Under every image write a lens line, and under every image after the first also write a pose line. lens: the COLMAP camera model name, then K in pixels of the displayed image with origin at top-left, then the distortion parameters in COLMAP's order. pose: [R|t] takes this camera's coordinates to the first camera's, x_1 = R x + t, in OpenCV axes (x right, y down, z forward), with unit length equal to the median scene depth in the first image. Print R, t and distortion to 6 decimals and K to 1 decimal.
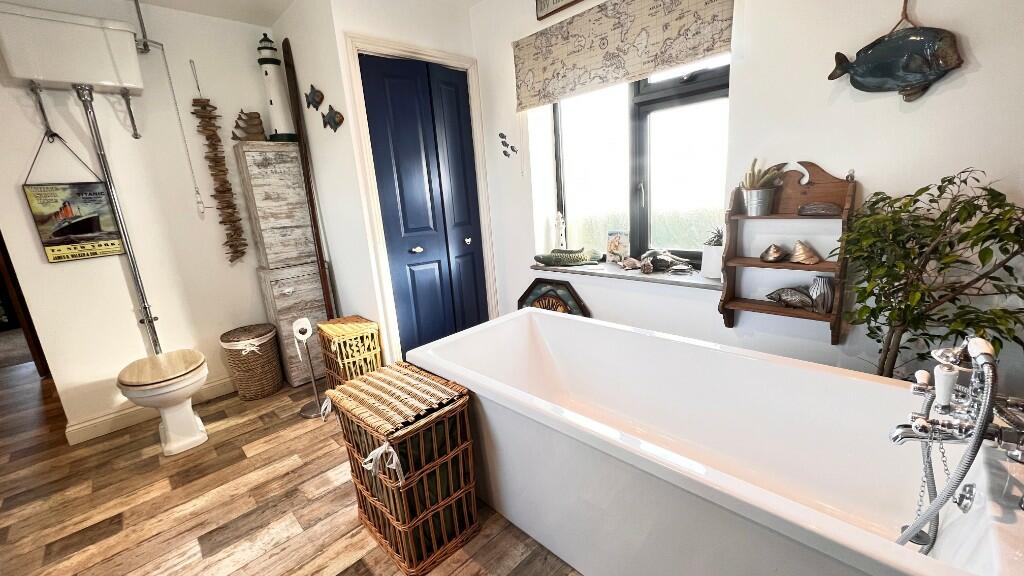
lens RADIAL K [[406.3, 0, 512.0], [0, 406.3, 288.0], [0, 0, 1]] dist [-0.002300, -0.000117]
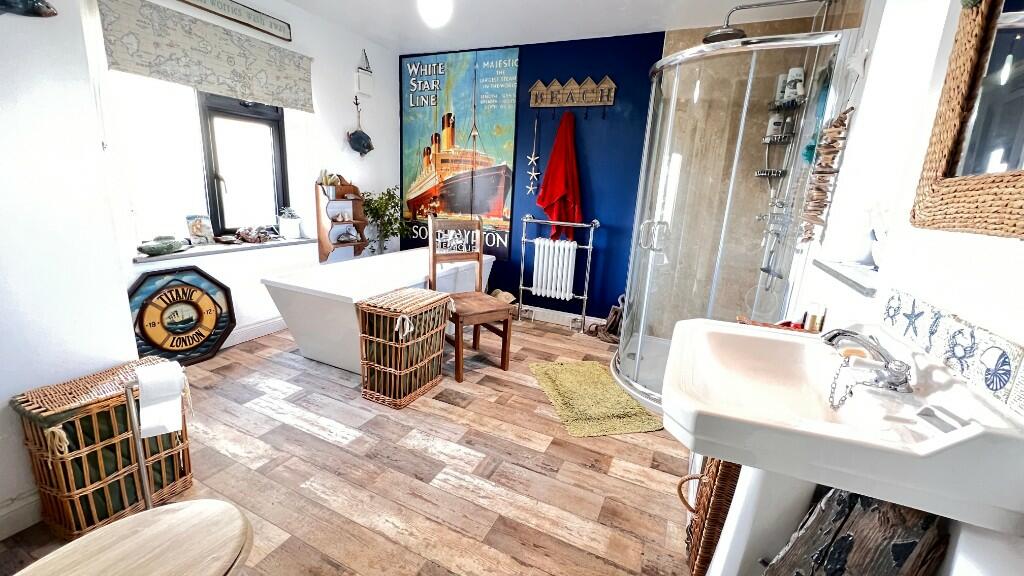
lens RADIAL K [[406.3, 0, 512.0], [0, 406.3, 288.0], [0, 0, 1]] dist [-0.002300, -0.000117]
pose [[-0.350090, -0.173497, 0.920508, -1.367656], [0.193207, 0.948192, 0.252196, -0.081794], [-0.916574, 0.266140, -0.298432, 0.763242]]
